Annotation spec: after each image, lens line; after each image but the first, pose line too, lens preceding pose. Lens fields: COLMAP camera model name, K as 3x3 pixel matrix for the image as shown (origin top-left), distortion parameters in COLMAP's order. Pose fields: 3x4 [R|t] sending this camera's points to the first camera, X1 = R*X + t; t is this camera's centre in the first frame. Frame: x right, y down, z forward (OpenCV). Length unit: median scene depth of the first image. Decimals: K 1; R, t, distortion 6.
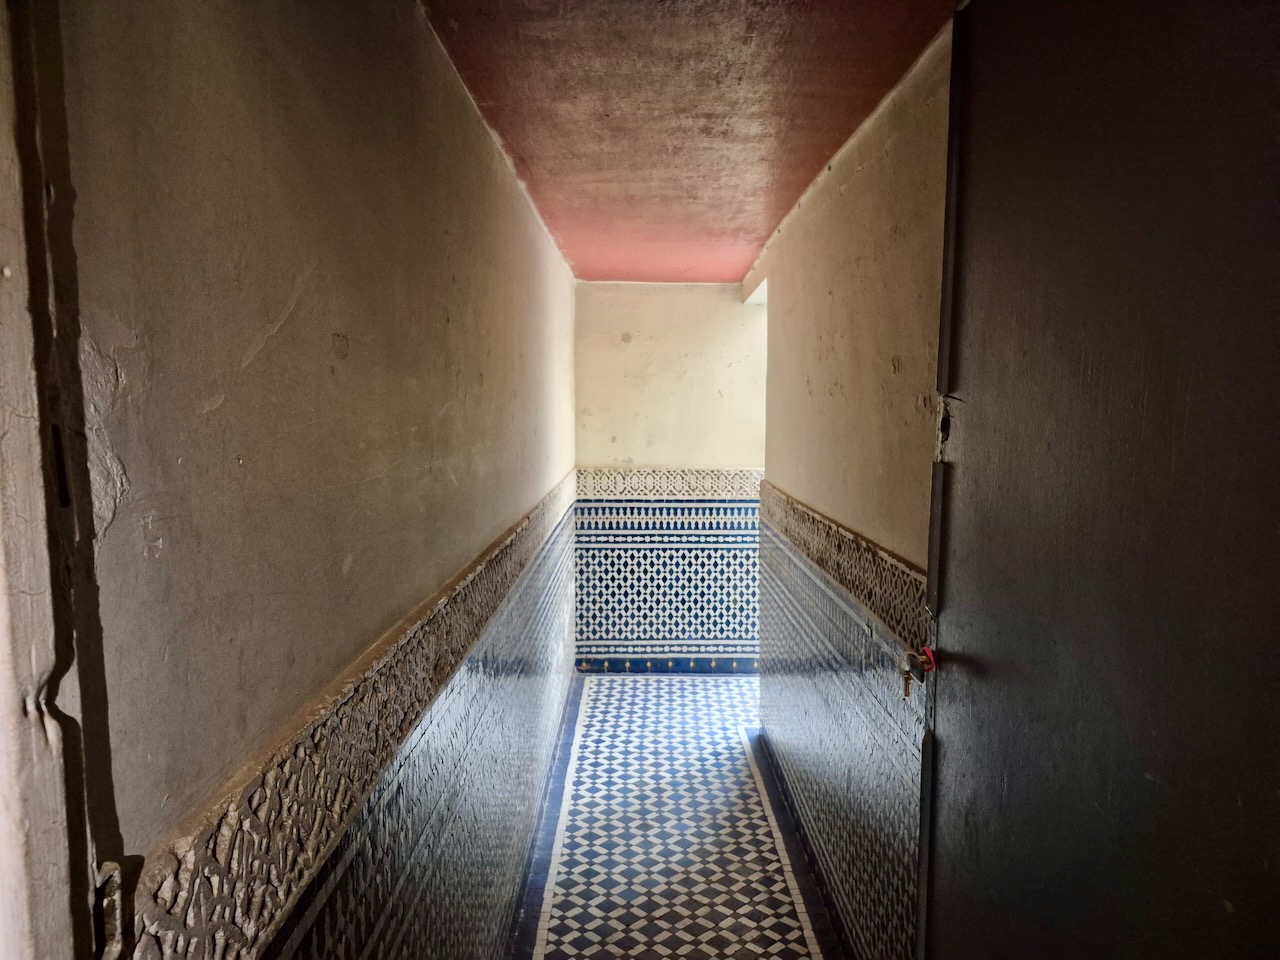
lens RADIAL K [[874.6, 0, 643.0], [0, 874.6, 458.6], [0, 0, 1]] dist [0.032299, -0.013714]
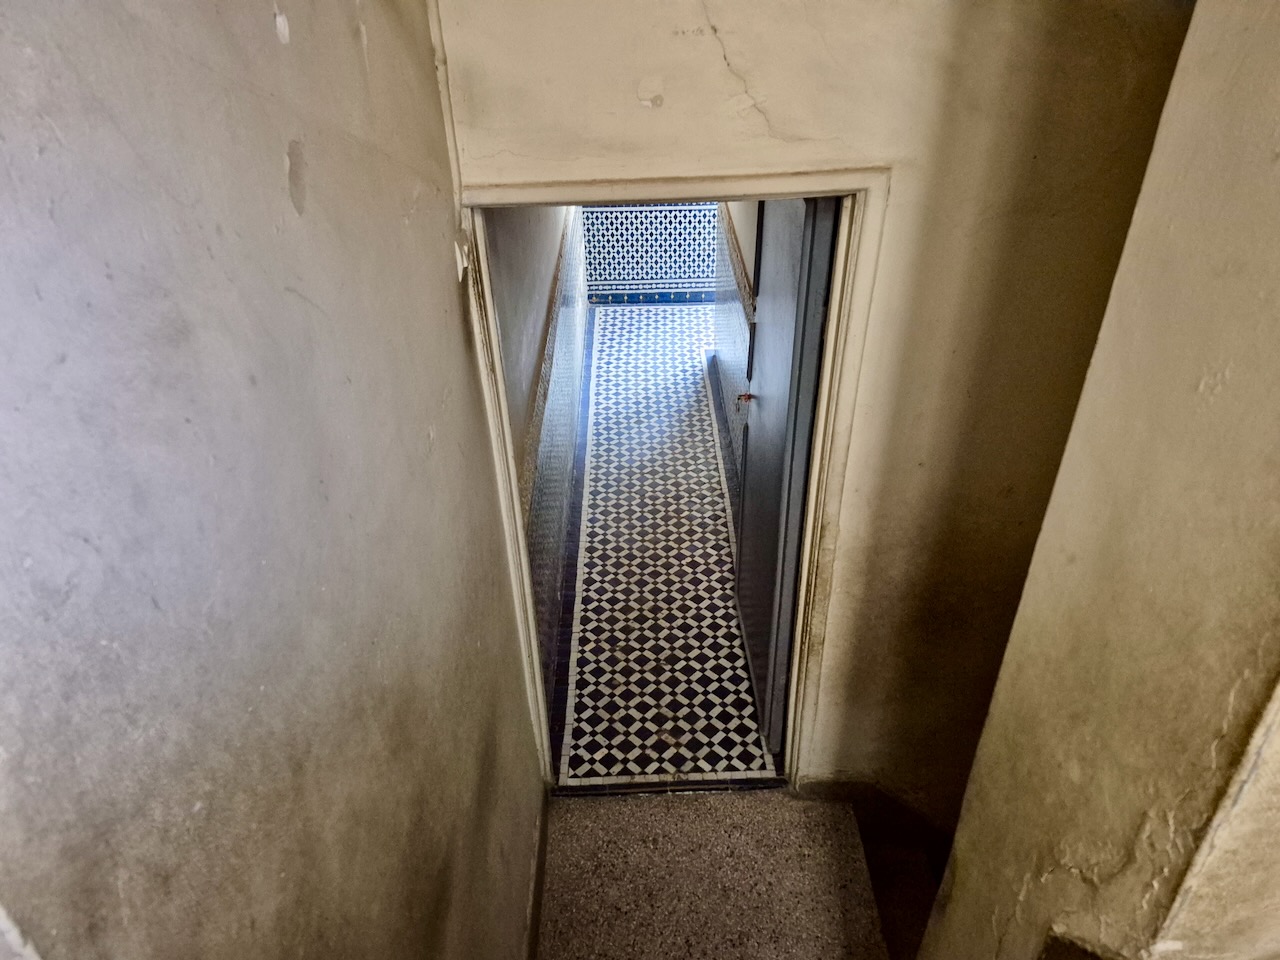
lens RADIAL K [[874.6, 0, 641.2], [0, 874.6, 478.2], [0, 0, 1]] dist [0.032299, -0.013714]
pose [[0.999697, -0.023387, -0.007712, 0.011561], [0.023994, 0.854598, 0.518735, -0.254342], [-0.005541, -0.518763, 0.854900, -0.352871]]
